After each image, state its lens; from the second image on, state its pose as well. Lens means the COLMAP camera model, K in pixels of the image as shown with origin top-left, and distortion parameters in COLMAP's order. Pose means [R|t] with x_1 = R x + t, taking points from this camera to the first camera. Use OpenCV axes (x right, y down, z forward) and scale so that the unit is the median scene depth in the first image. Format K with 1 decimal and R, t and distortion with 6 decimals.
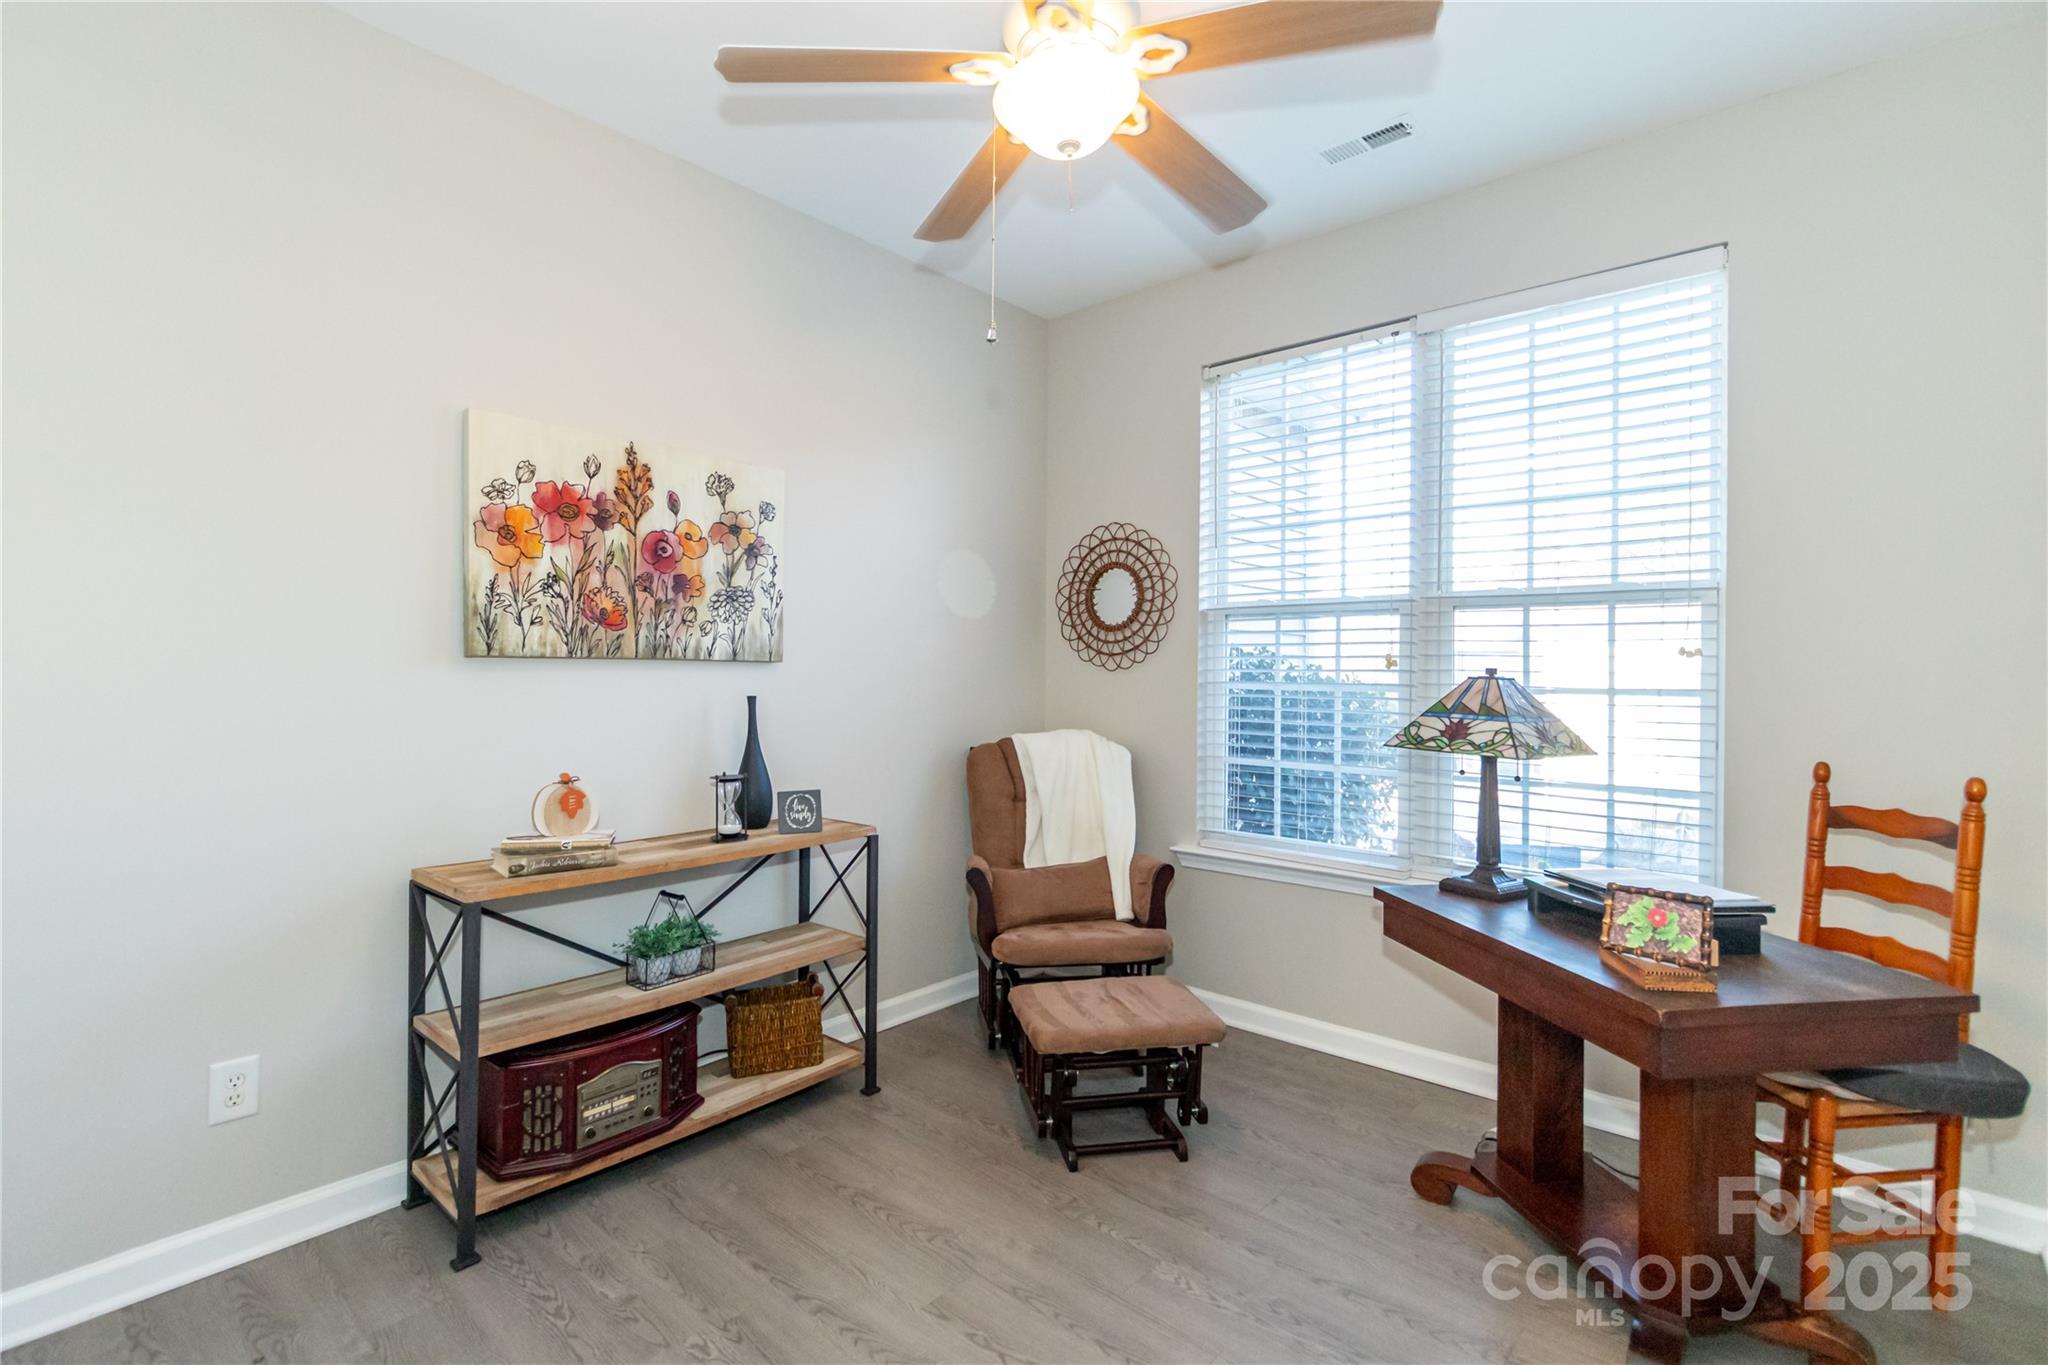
lens RADIAL K [[953.4, 0, 1024.4], [0, 953.4, 675.9], [0, 0, 1]] dist [0.007586, -0.004145]
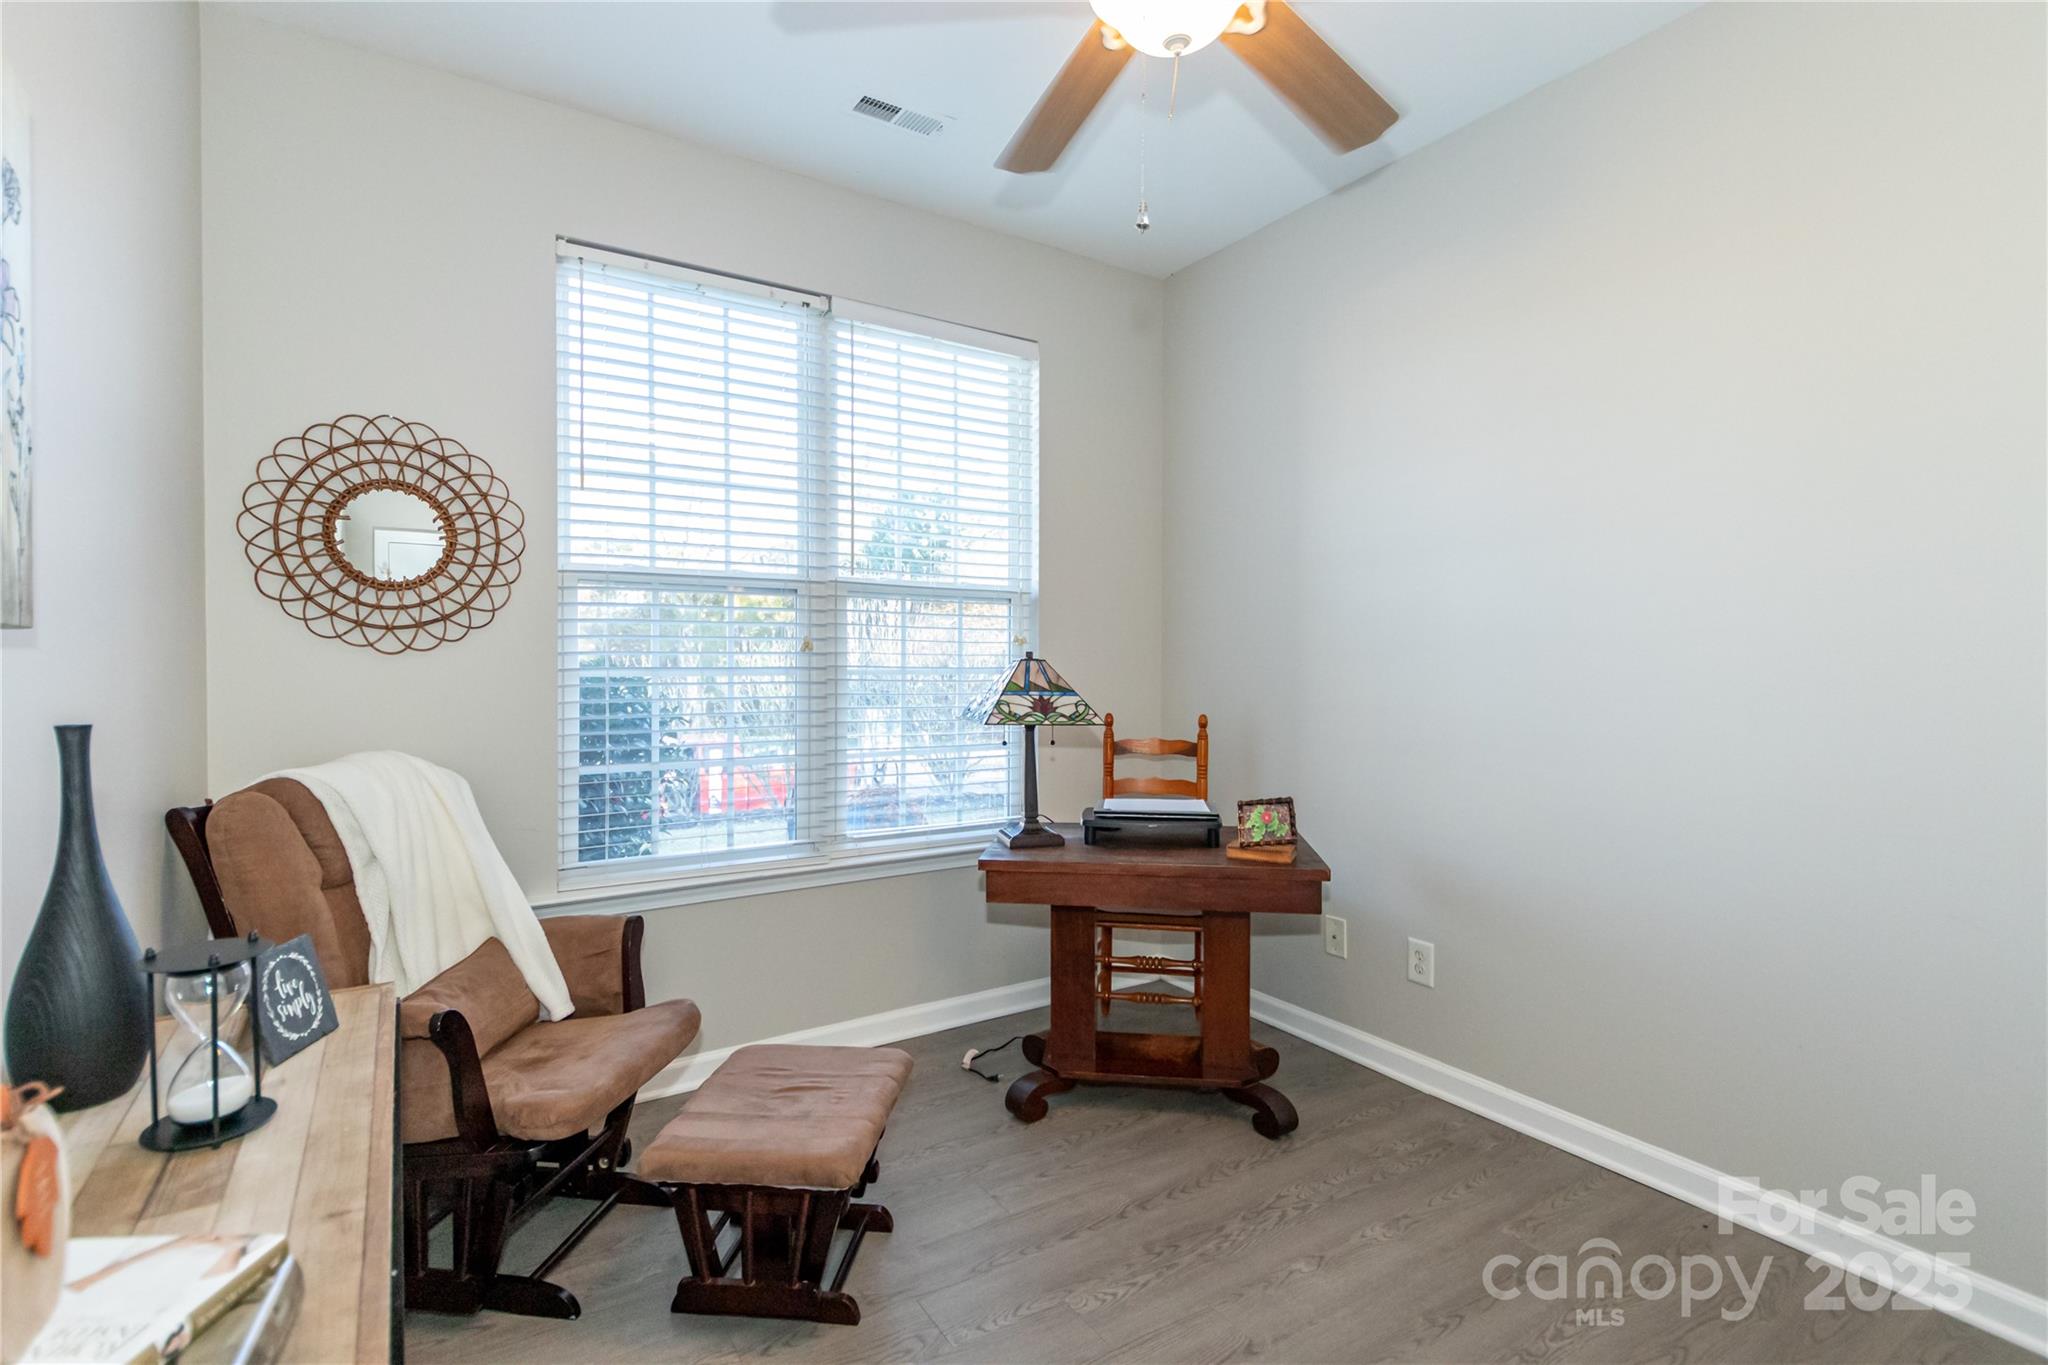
lens RADIAL K [[953.4, 0, 1024.2], [0, 953.4, 676.9], [0, 0, 1]] dist [0.007586, -0.004145]
pose [[0.270301, -0.024314, 0.962469, -0.422585], [0.004335, 0.999702, 0.024038, -0.003486], [-0.962766, -0.002326, 0.270326, 0.454882]]
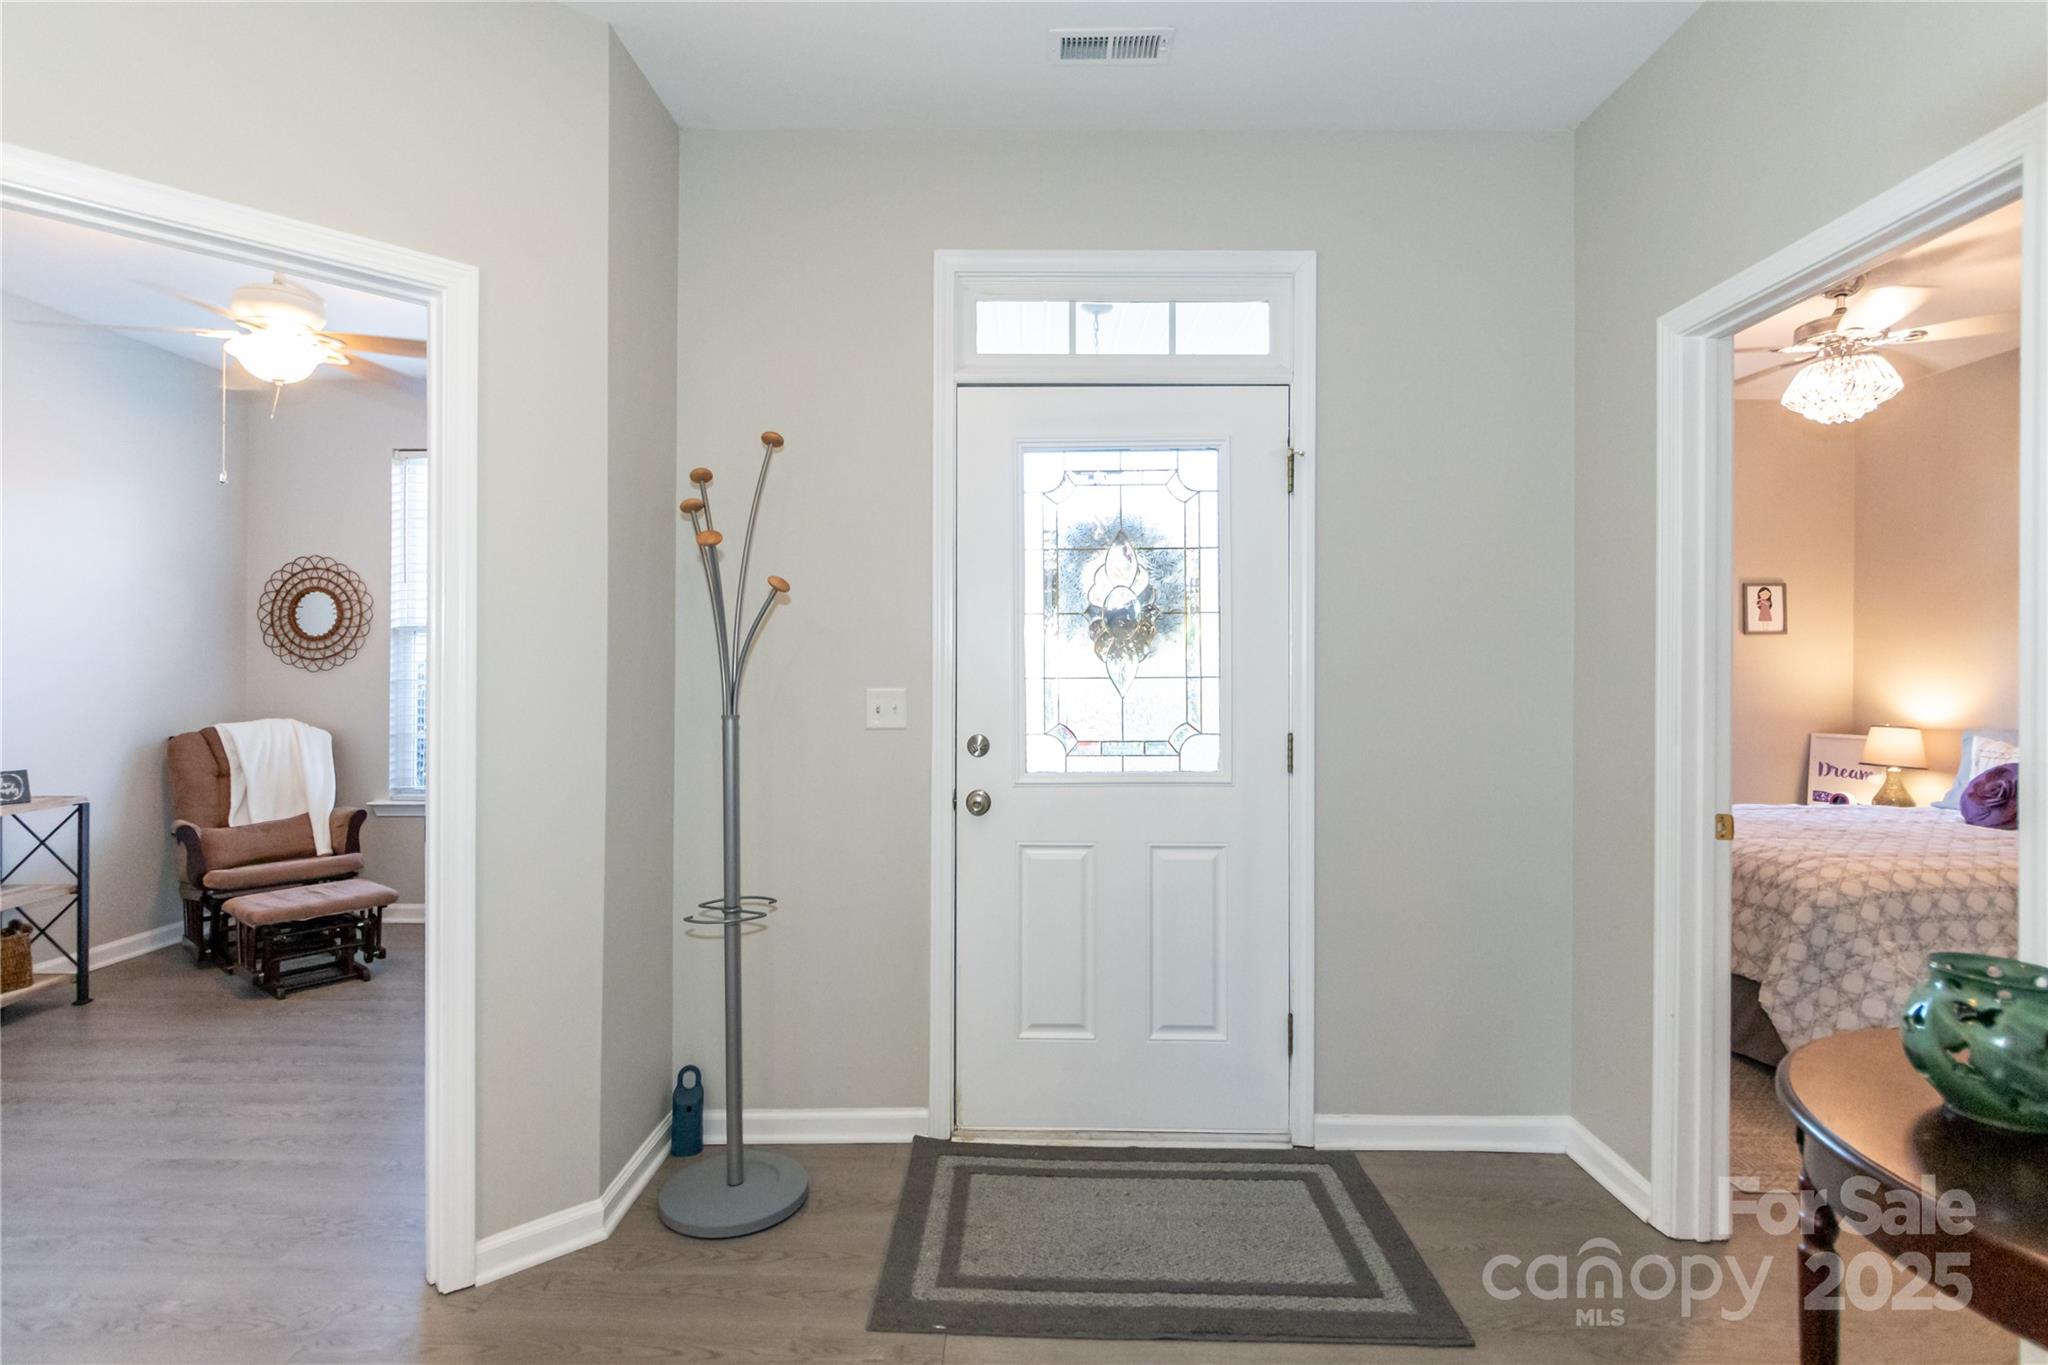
lens RADIAL K [[993.5, 0, 1025.9], [0, 993.5, 669.0], [0, 0, 1]] dist [-0.003401, -0.000348]
pose [[0.759657, -0.002251, 0.650320, -0.049570], [0.003379, 0.999994, -0.000486, -0.005713], [-0.650315, 0.002567, 0.759660, -0.659337]]
